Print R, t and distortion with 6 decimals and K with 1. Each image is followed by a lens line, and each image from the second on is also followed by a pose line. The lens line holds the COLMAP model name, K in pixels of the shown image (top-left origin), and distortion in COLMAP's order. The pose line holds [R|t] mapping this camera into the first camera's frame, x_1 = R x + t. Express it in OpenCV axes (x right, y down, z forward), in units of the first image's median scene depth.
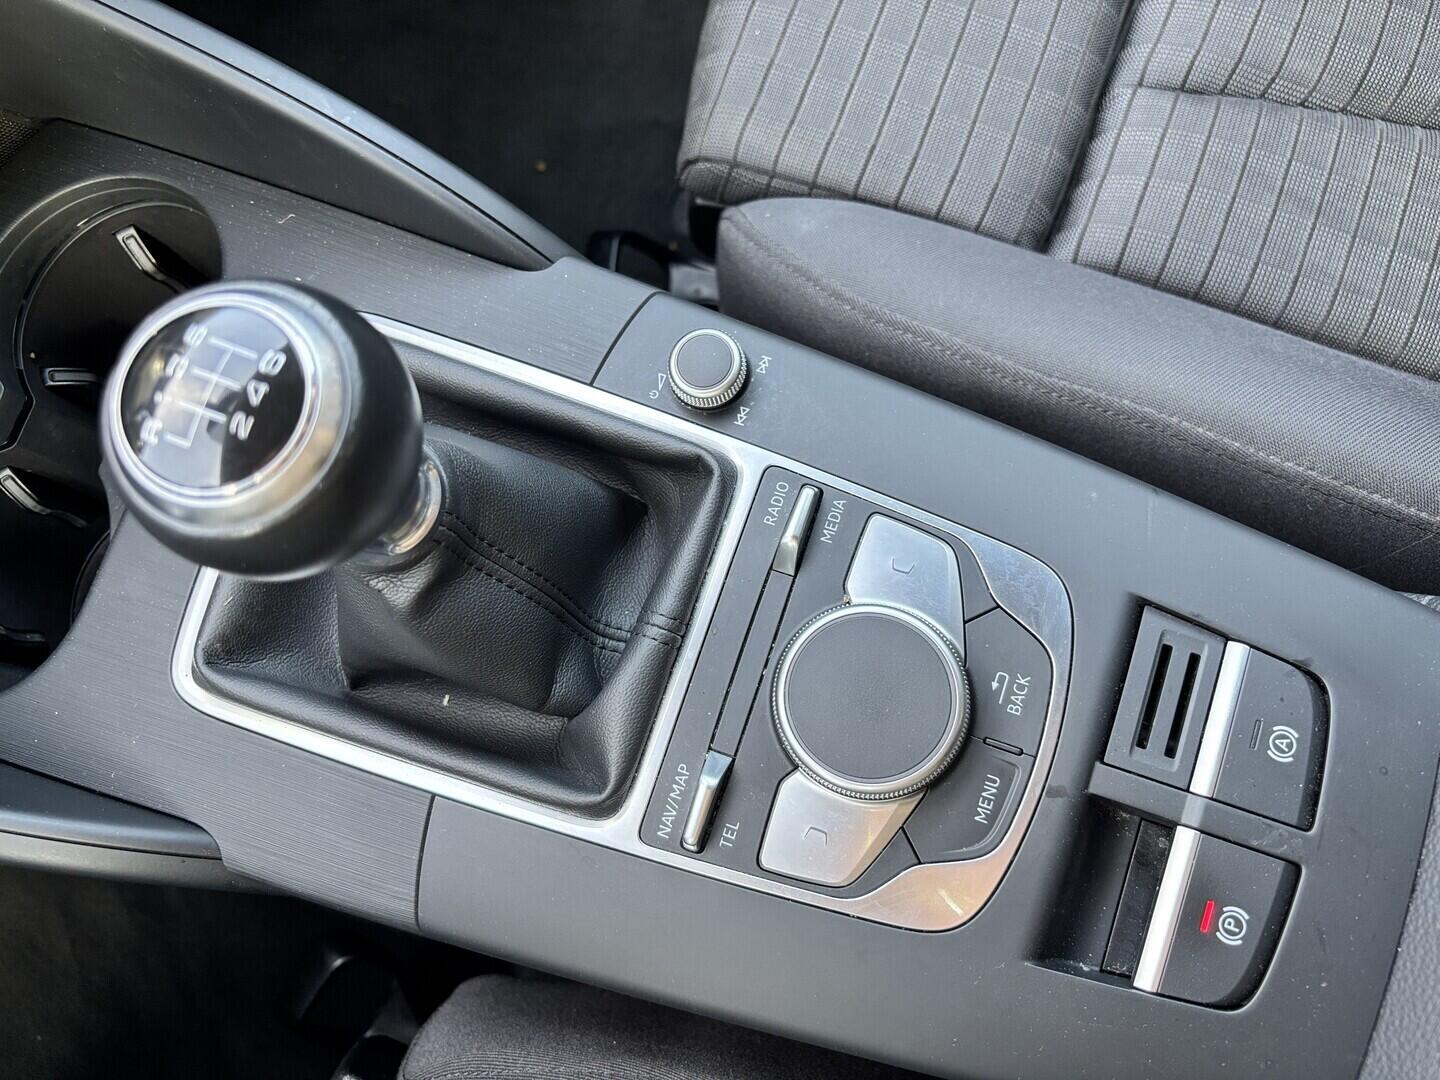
lens RADIAL K [[1124.6, 0, 720.0], [0, 1124.6, 540.0], [0, 0, 1]] dist [0.000502, -0.004150]
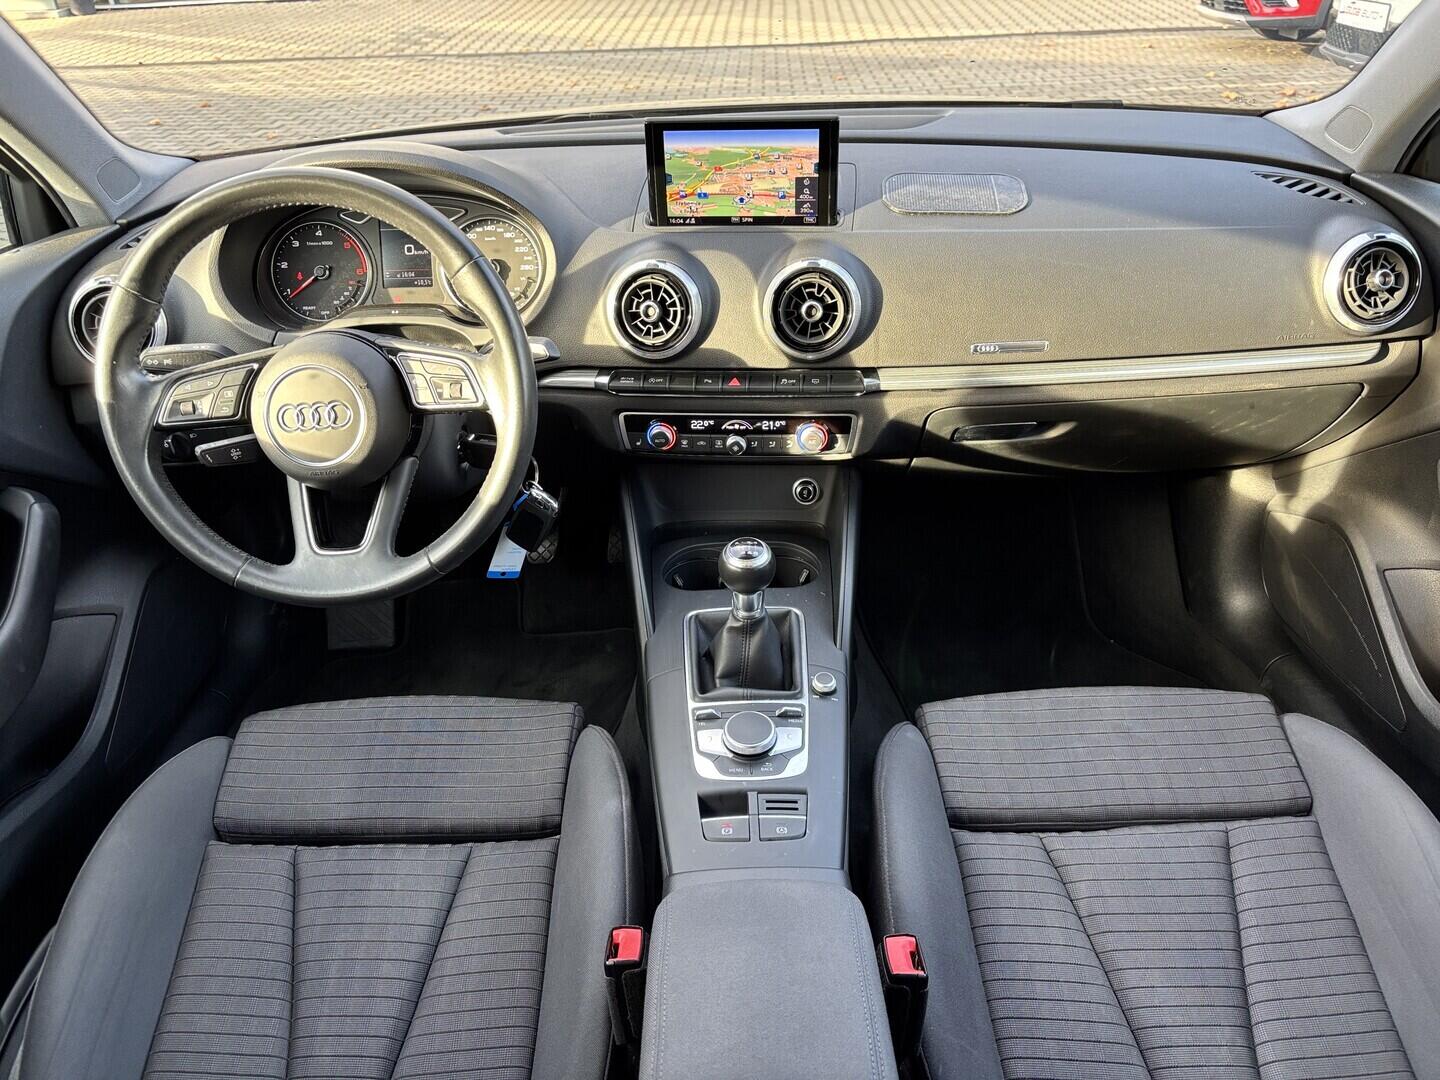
lens RADIAL K [[1096.0, 0, 710.4], [0, 1096.0, 529.1], [0, 0, 1]] dist [0.060389, -0.060290]
pose [[0.337976, 0.638795, -0.691168, 1.500899], [-0.921897, 0.372502, -0.106526, 0.277088], [0.189413, 0.673189, 0.714800, -1.411116]]
